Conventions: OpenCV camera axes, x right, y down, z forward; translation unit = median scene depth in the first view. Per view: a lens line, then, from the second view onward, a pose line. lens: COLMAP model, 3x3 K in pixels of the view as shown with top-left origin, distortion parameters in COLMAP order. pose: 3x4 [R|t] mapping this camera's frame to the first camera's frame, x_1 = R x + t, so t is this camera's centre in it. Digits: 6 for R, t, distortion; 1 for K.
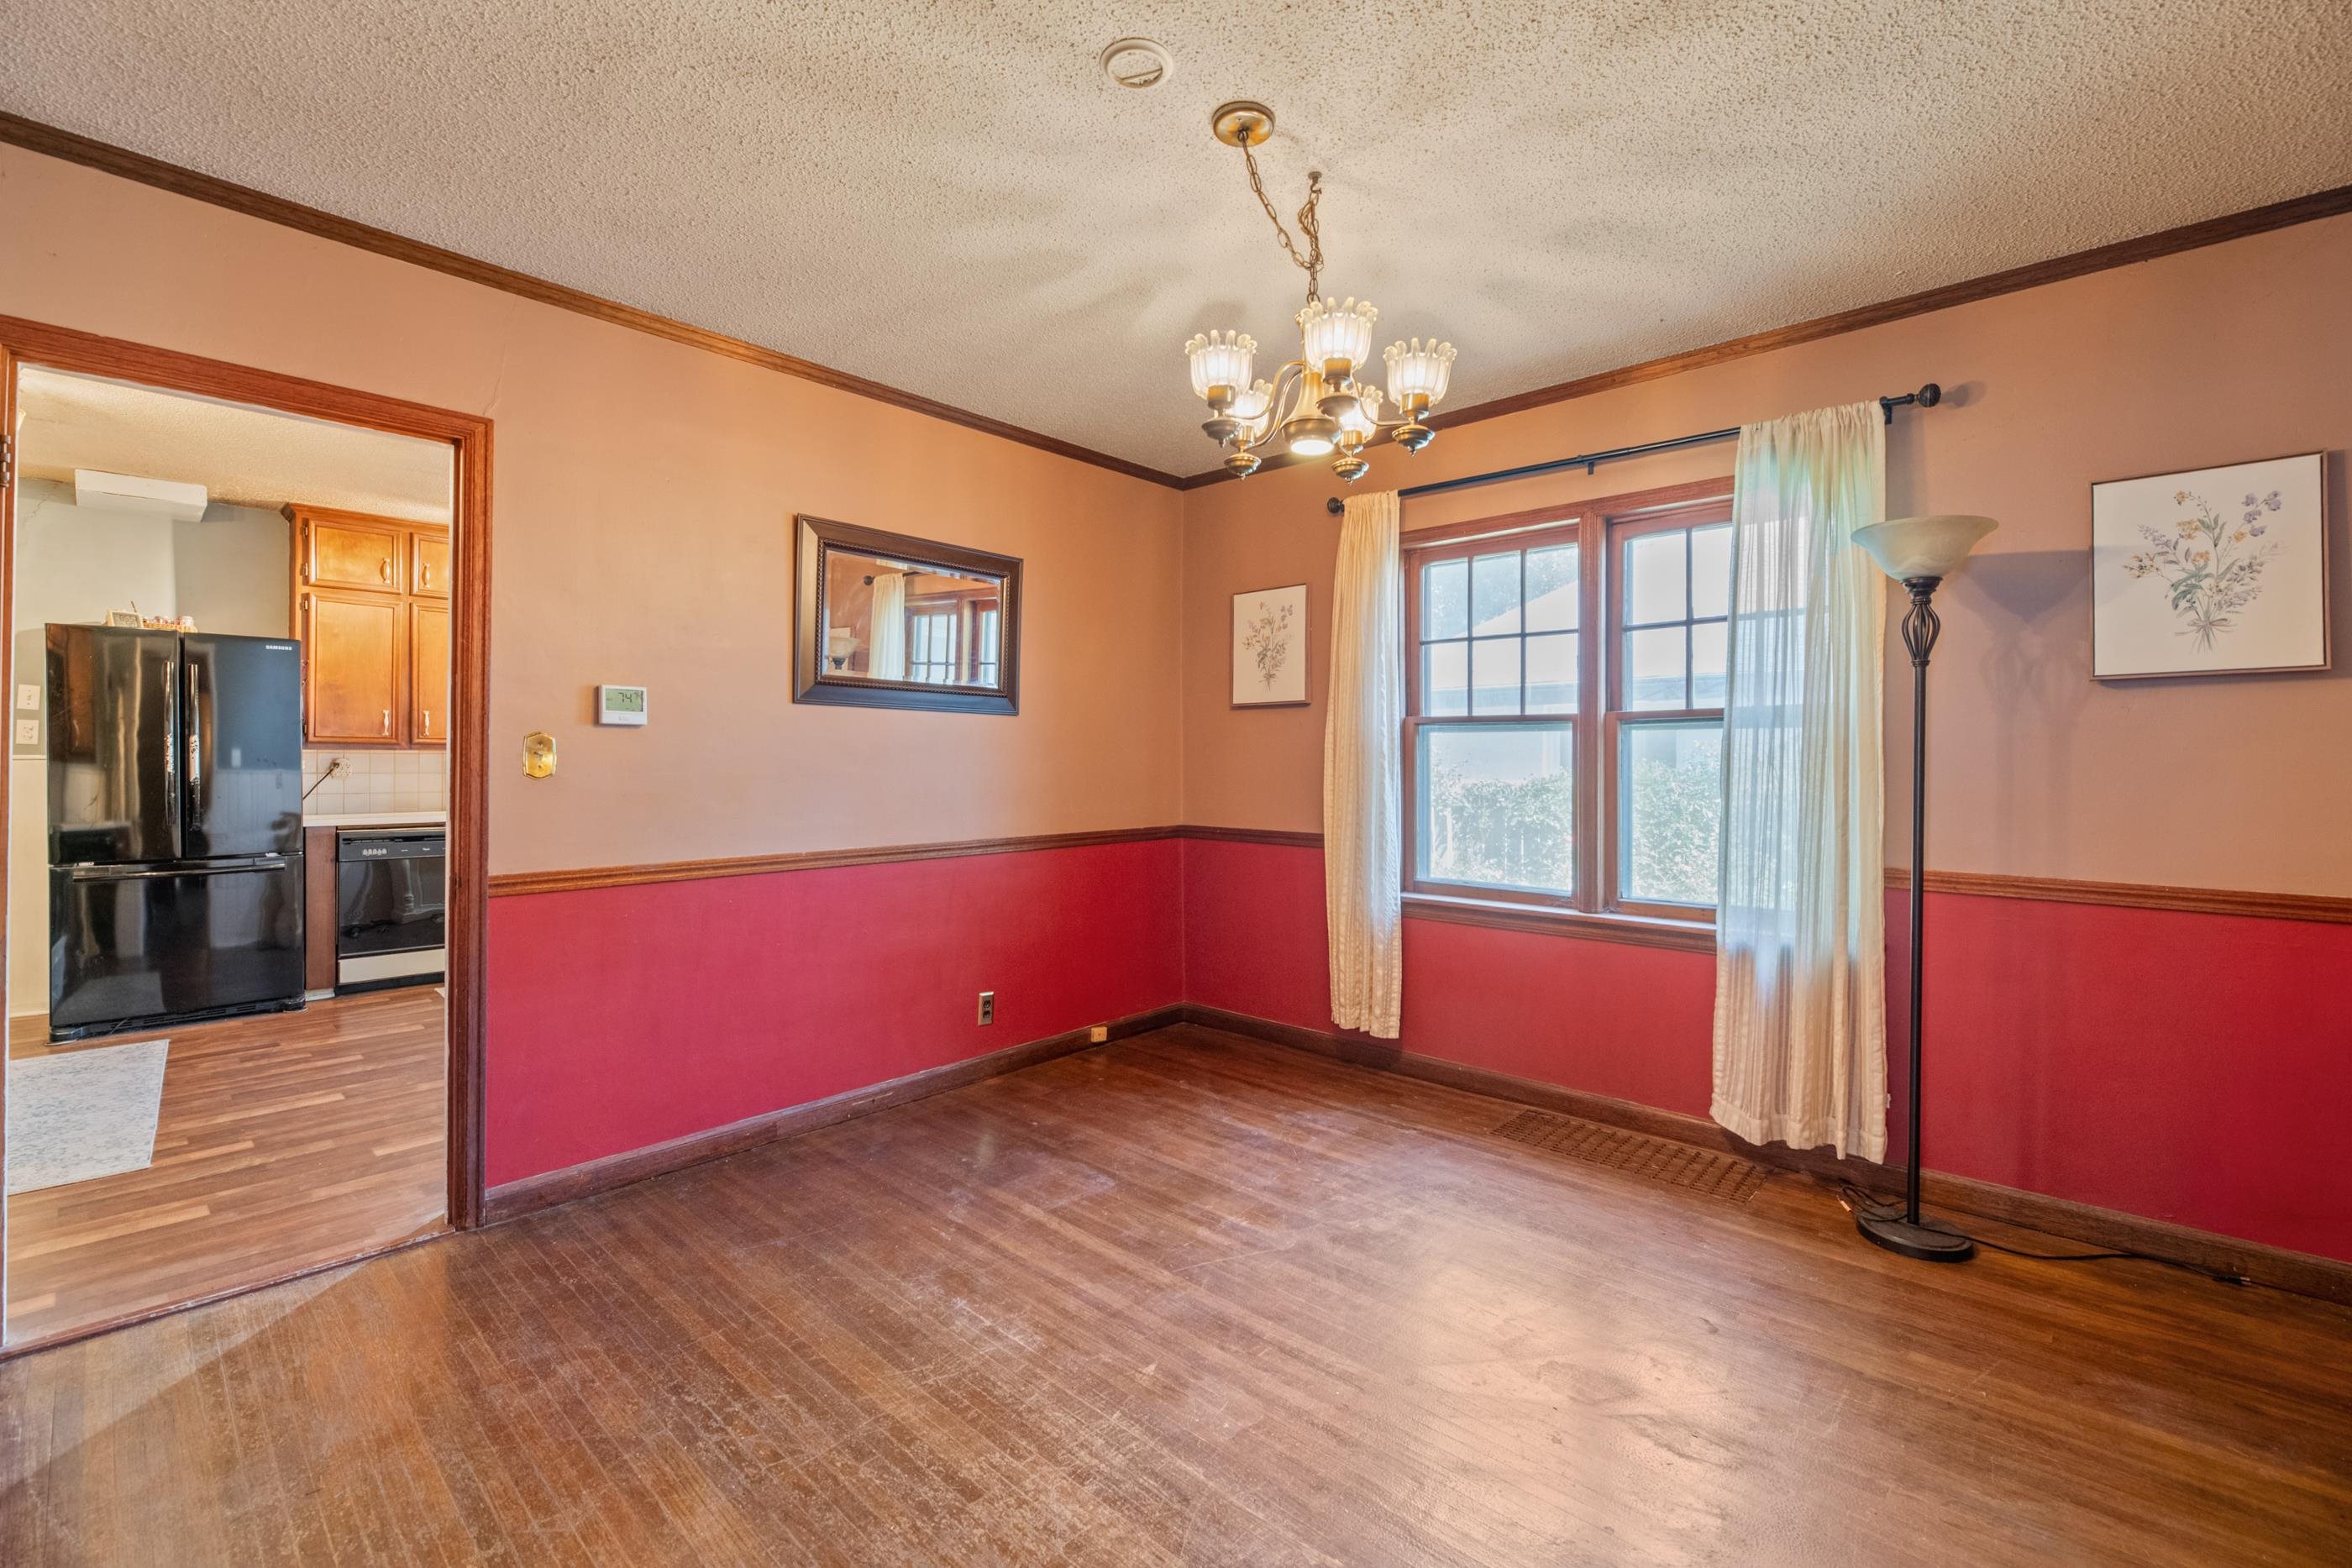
lens RADIAL K [[994.0, 0, 1173.4], [0, 994.0, 752.6], [0, 0, 1]] dist [0.000643, -0.000287]
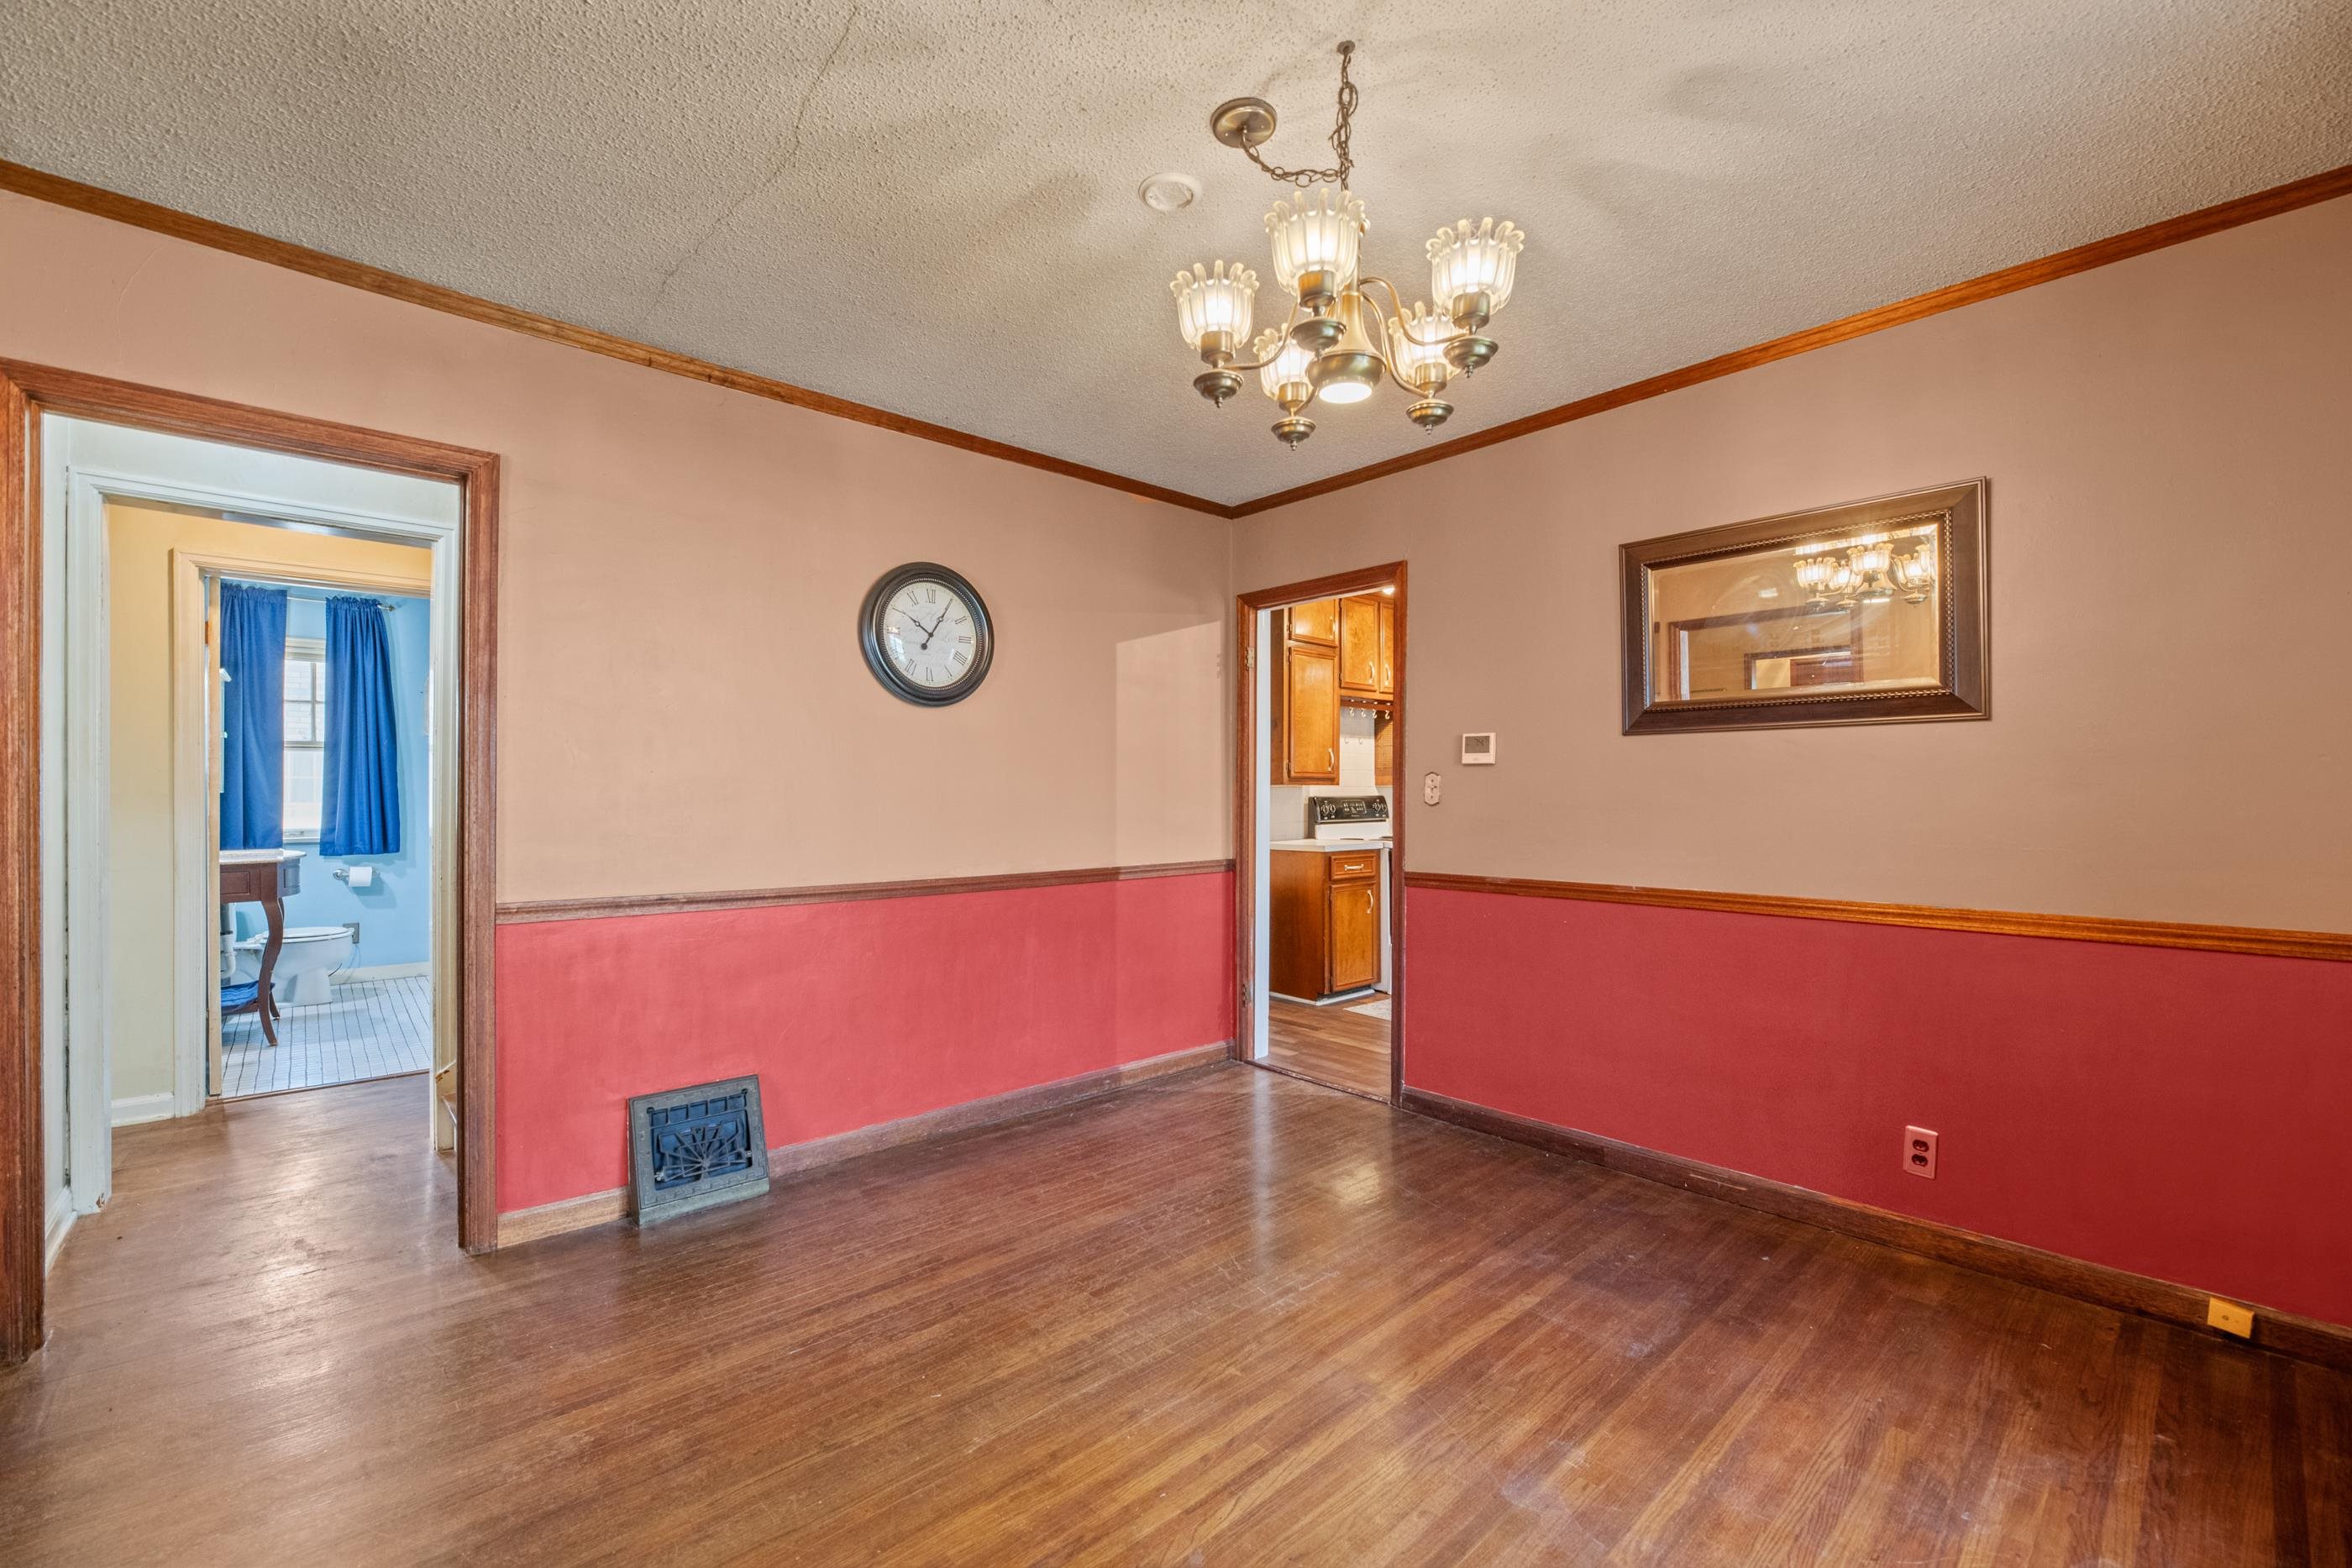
lens RADIAL K [[971.4, 0, 1173.3], [0, 971.4, 792.7], [0, 0, 1]] dist [-0.002767, -0.000917]
pose [[-0.094966, -0.002199, -0.995478, 0.645889], [0.008257, 0.999961, -0.002997, 0.006609], [0.995446, -0.008505, -0.094944, 0.668173]]
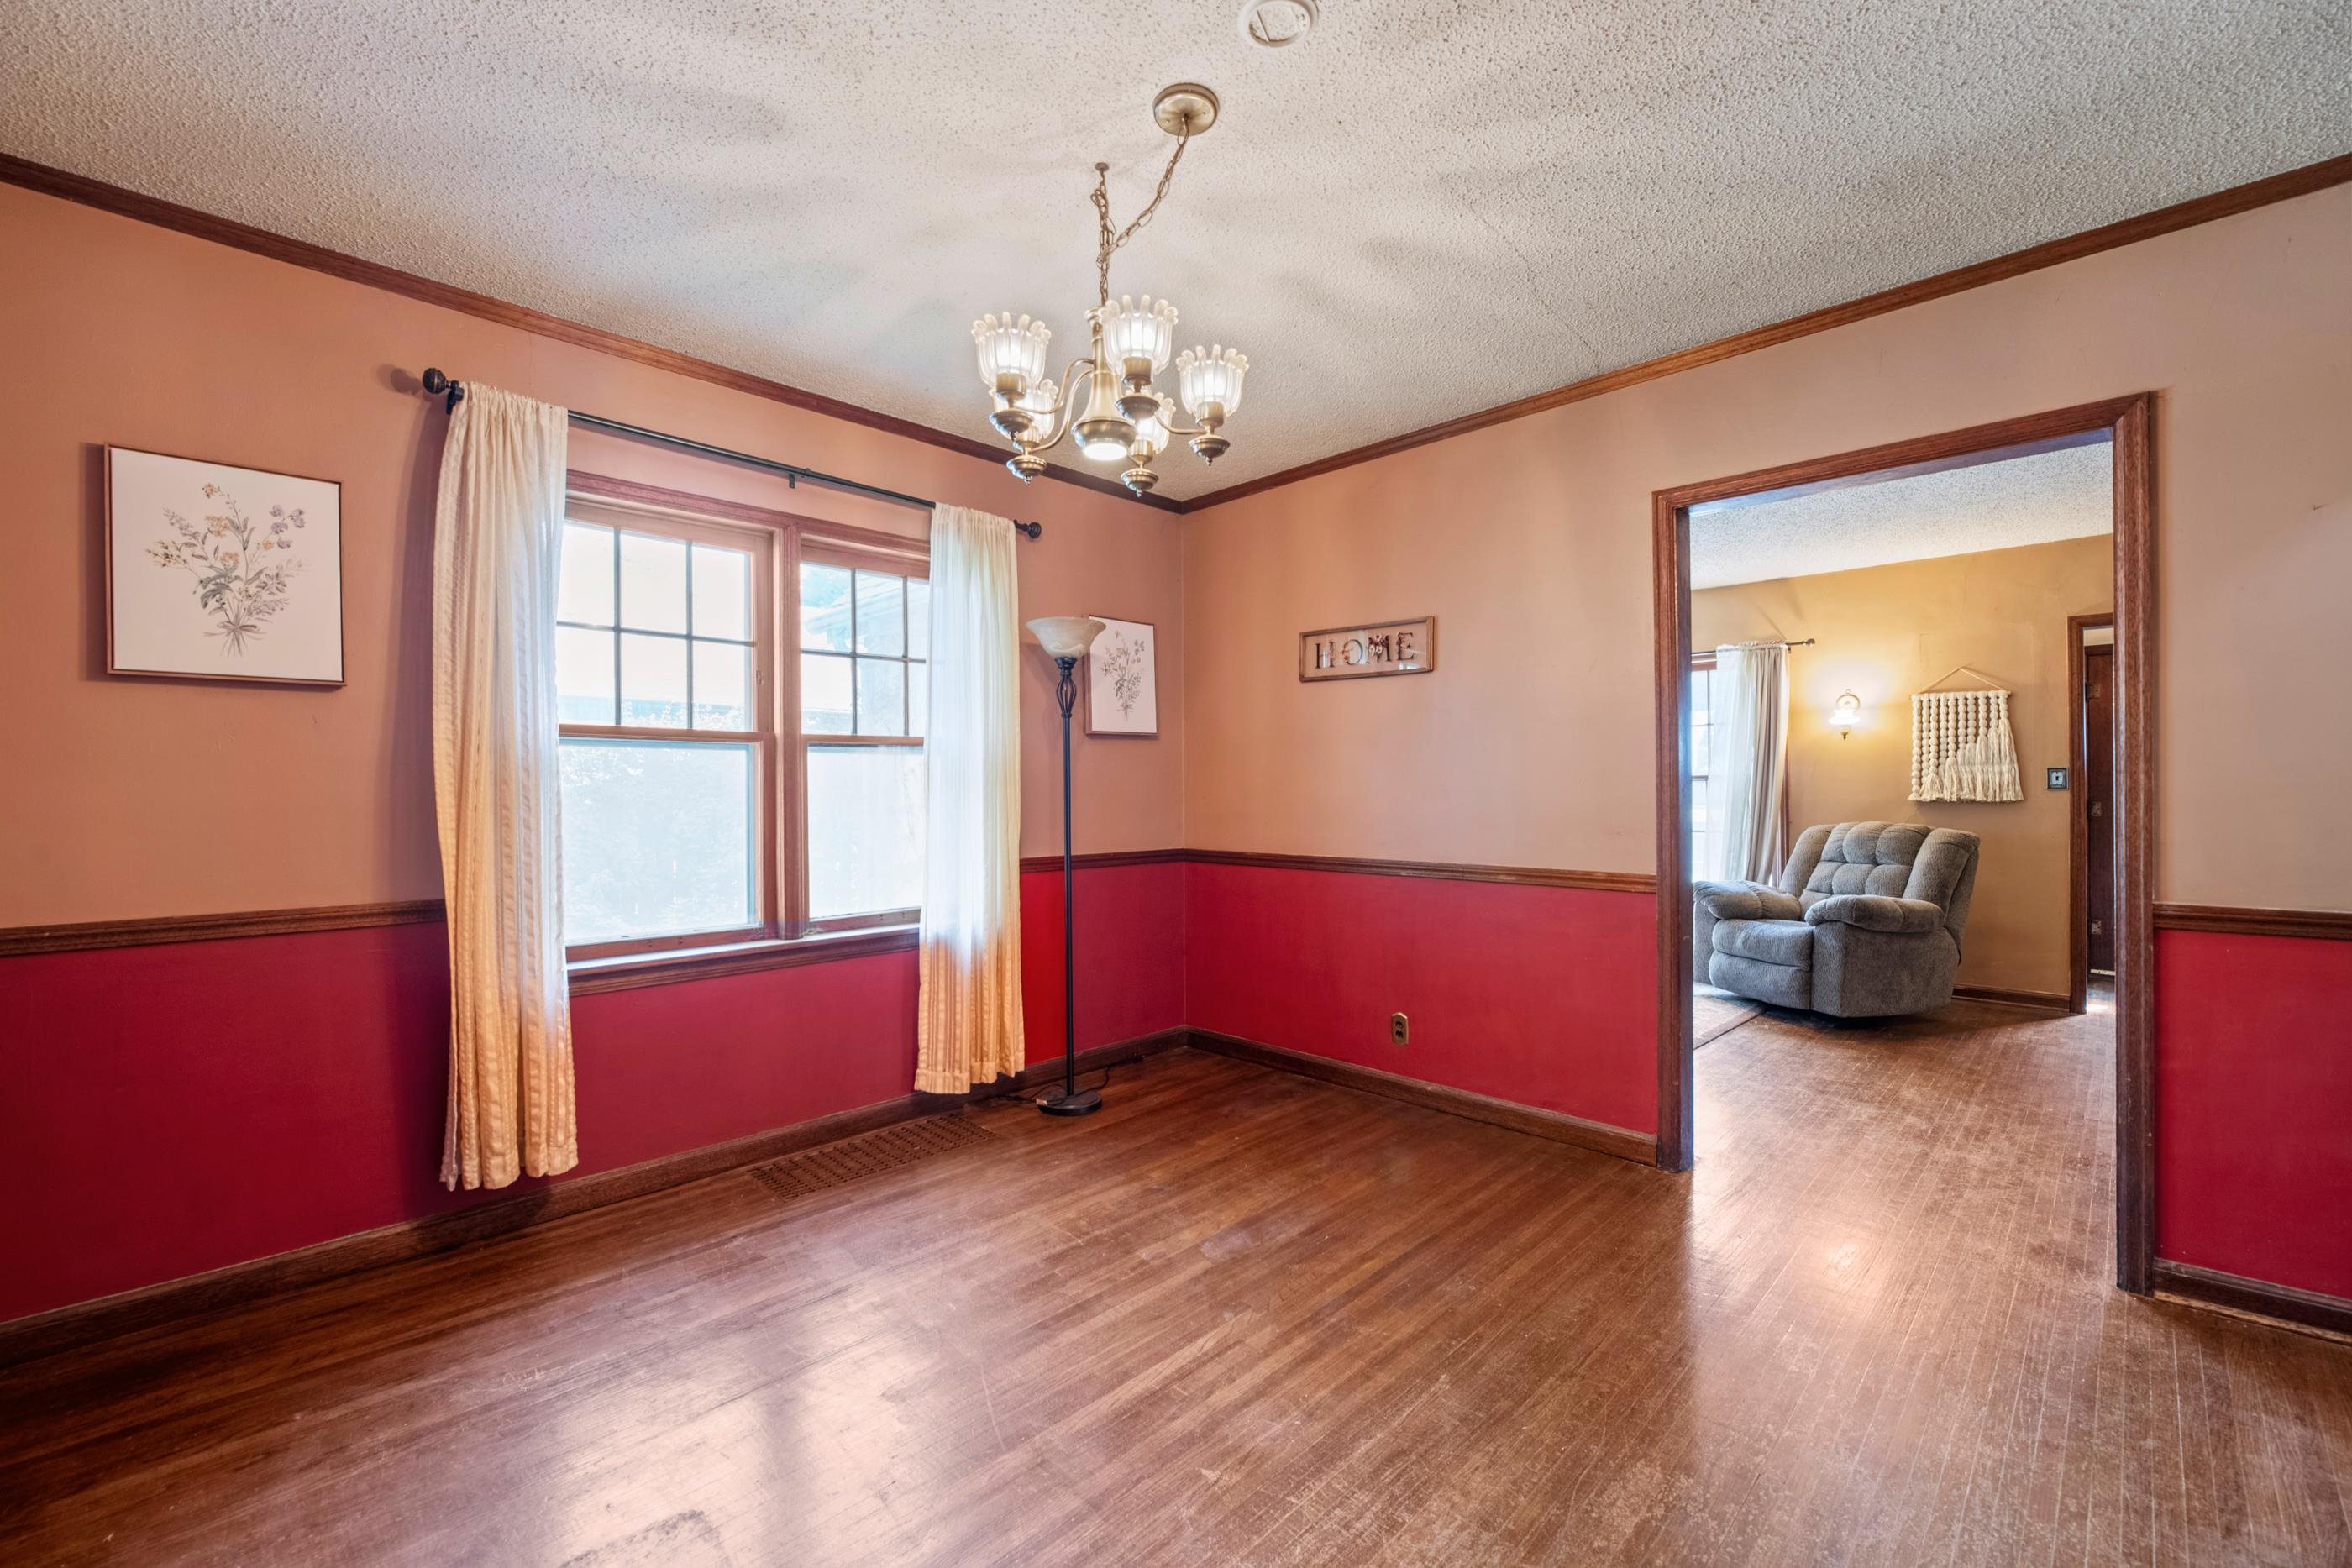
lens RADIAL K [[979.4, 0, 1176.0], [0, 979.4, 784.0], [0, 0, 1]] dist [-0.002192, -0.000342]
pose [[0.036786, -0.003597, 0.999317, -0.568427], [-0.001709, 0.999992, 0.003662, 0.005529], [-0.999322, -0.001842, 0.036779, 0.642015]]
